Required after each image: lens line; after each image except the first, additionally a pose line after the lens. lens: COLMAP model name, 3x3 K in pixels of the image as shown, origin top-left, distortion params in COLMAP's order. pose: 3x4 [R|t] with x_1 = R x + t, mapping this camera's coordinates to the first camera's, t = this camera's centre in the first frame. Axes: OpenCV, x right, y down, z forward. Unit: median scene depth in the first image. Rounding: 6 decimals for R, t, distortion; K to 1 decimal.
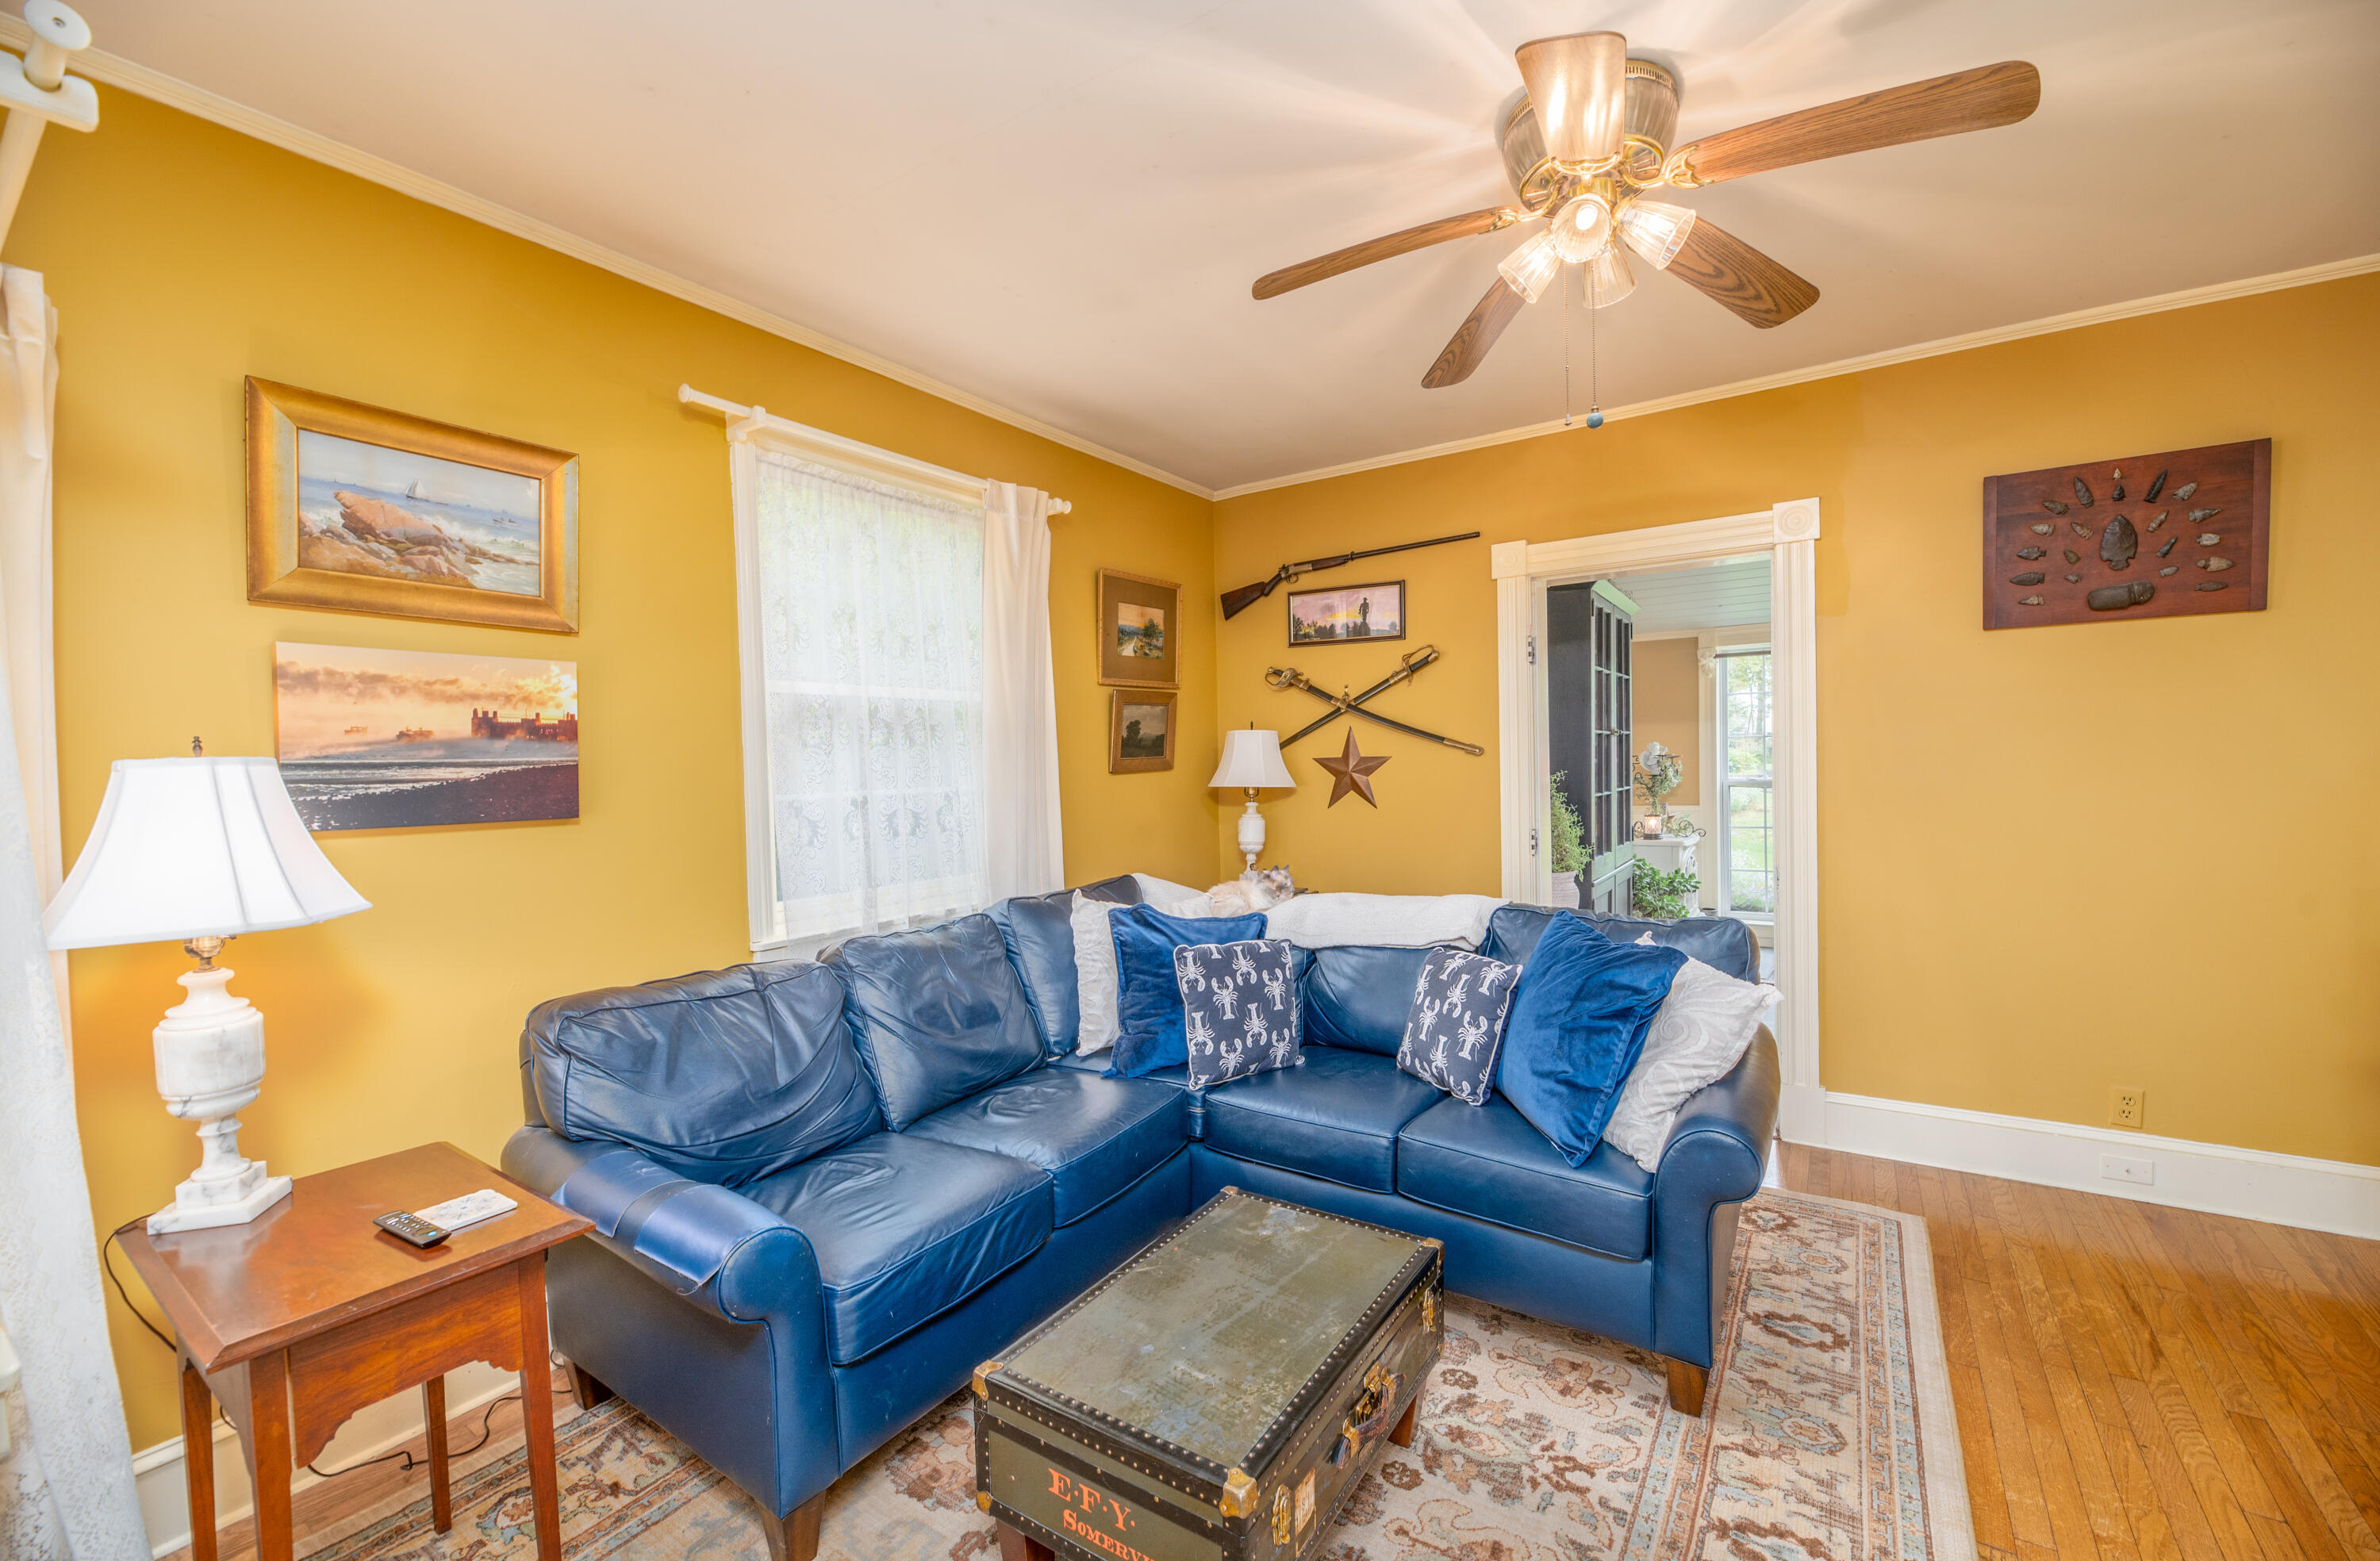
lens RADIAL K [[971.9, 0, 1212.6], [0, 971.9, 787.3], [0, 0, 1]] dist [-0.004755, -0.000430]
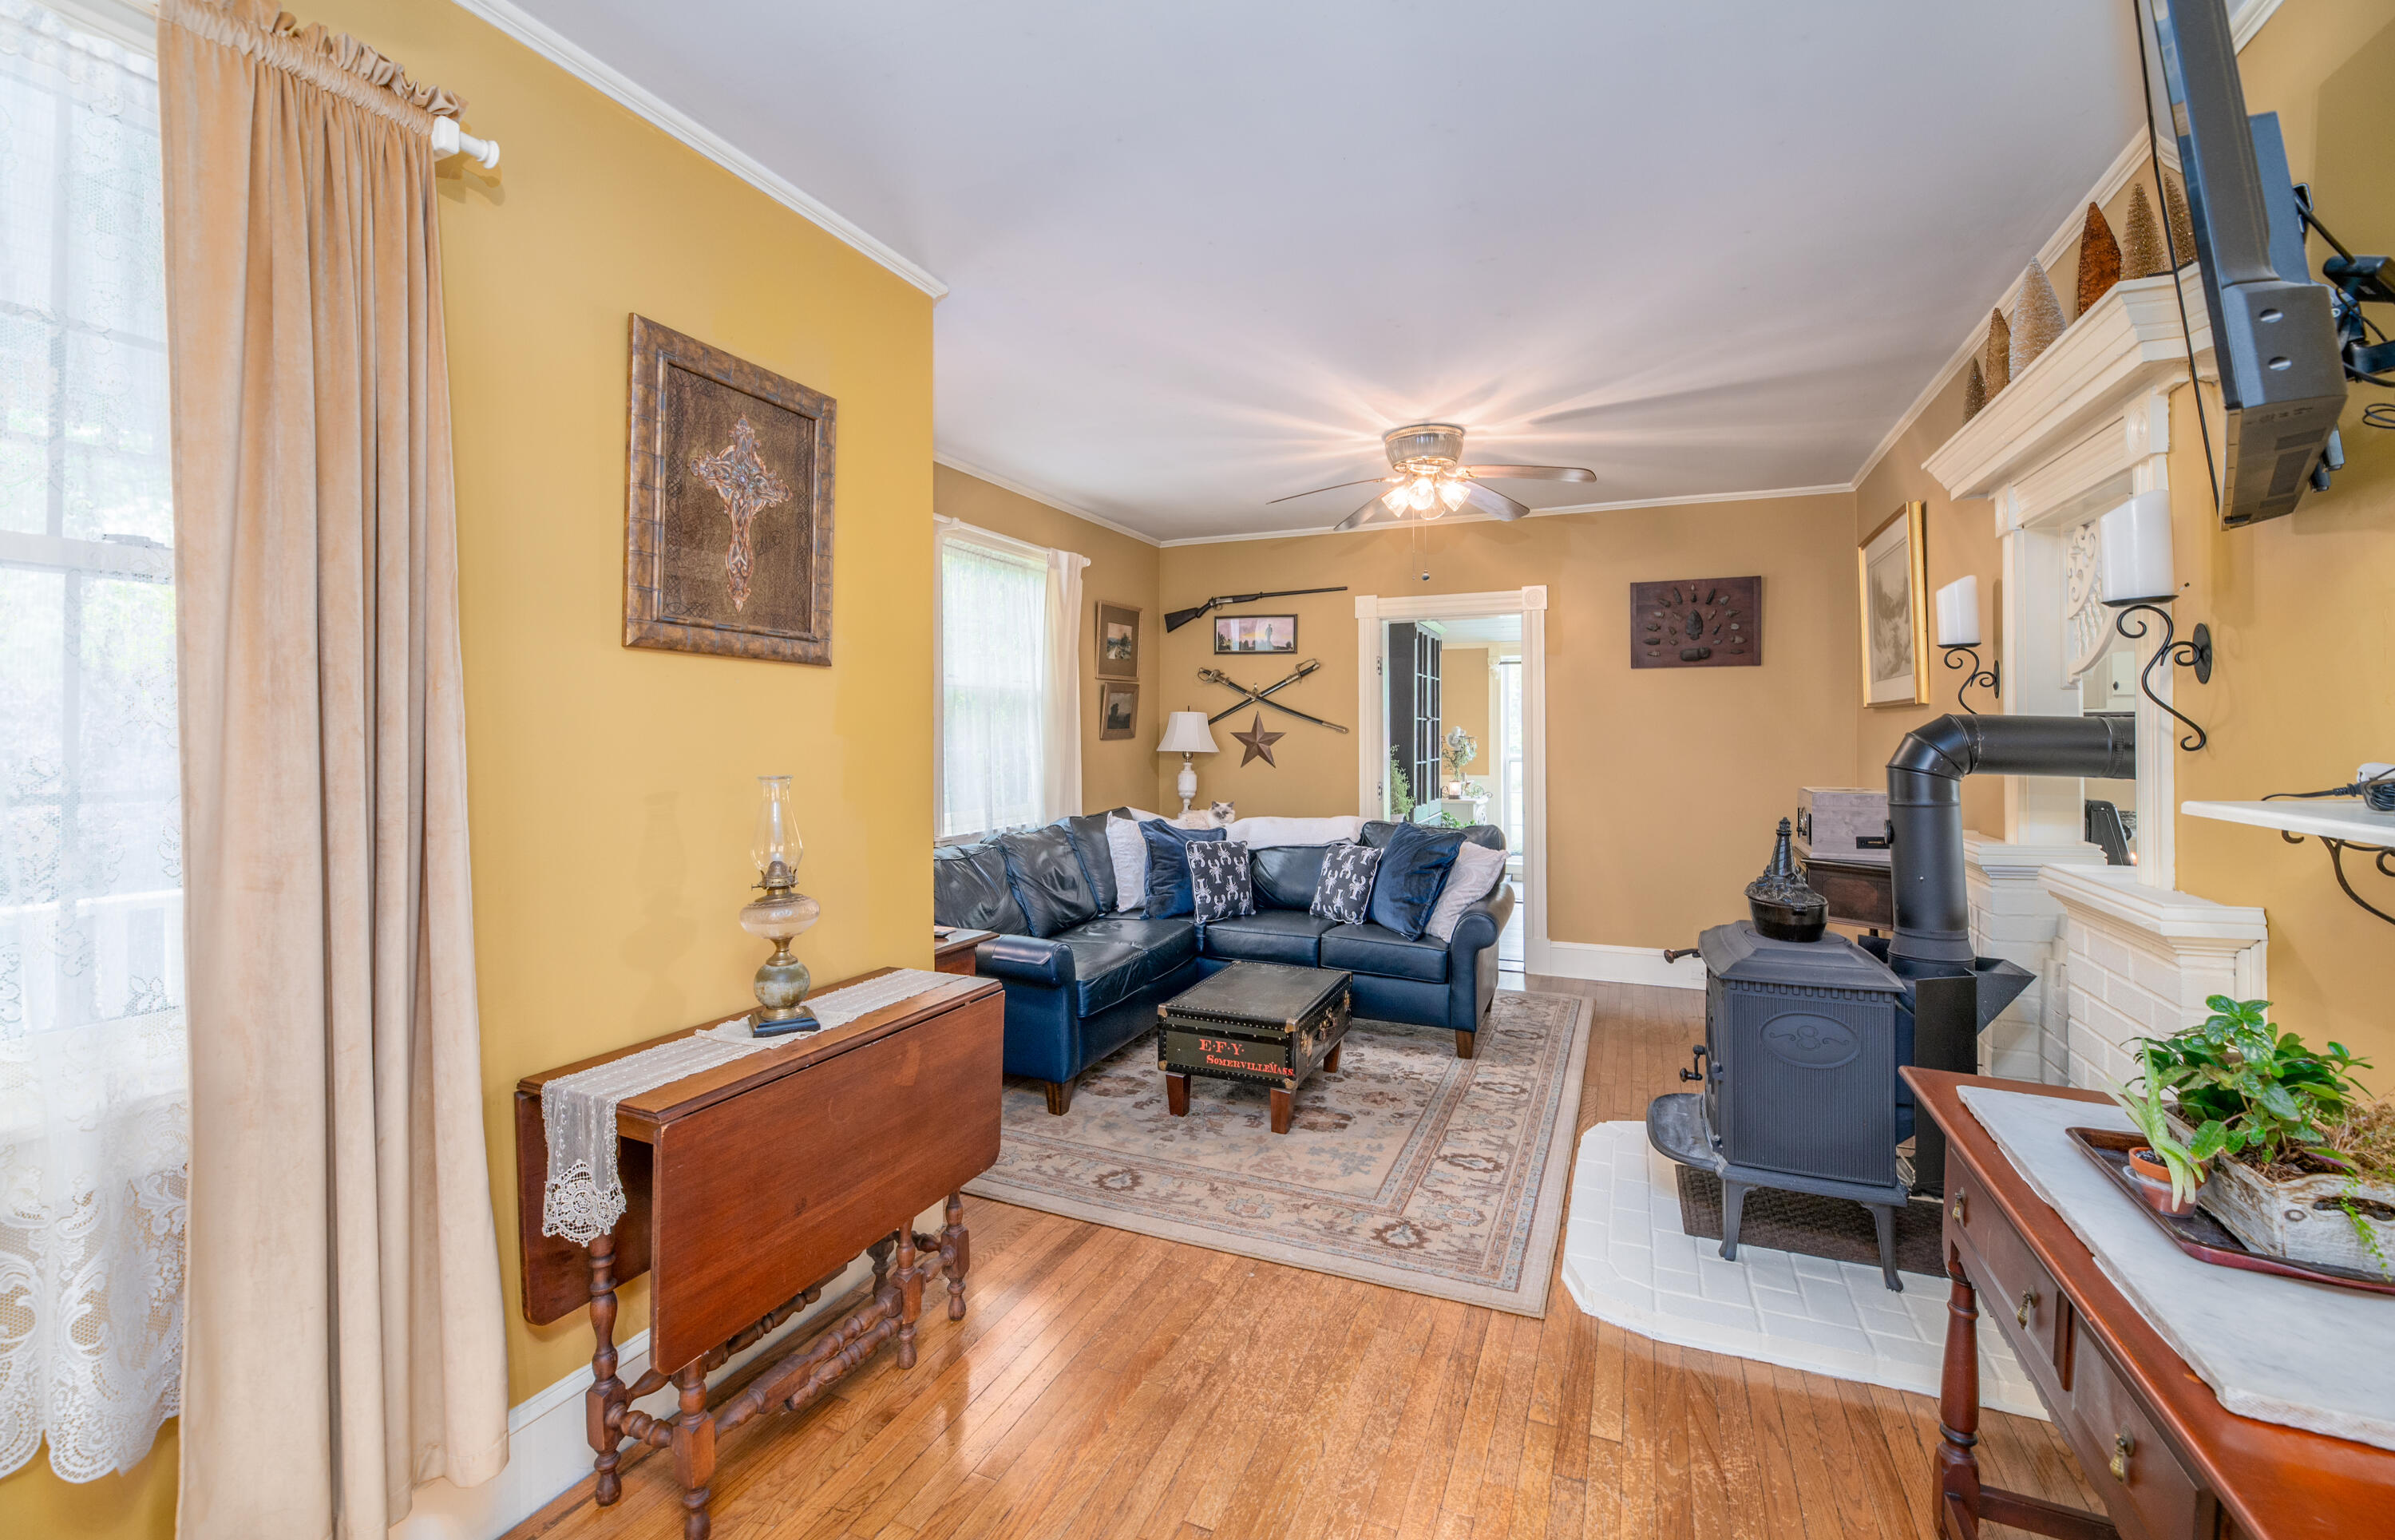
lens RADIAL K [[1021.6, 0, 1193.0], [0, 1021.6, 716.3], [0, 0, 1]] dist [0.000822, 0.000048]
pose [[0.985277, 0.025948, 0.168985, -0.330316], [-0.018325, 0.998750, -0.046515, 0.027761], [-0.169981, 0.042733, 0.984520, -0.760537]]
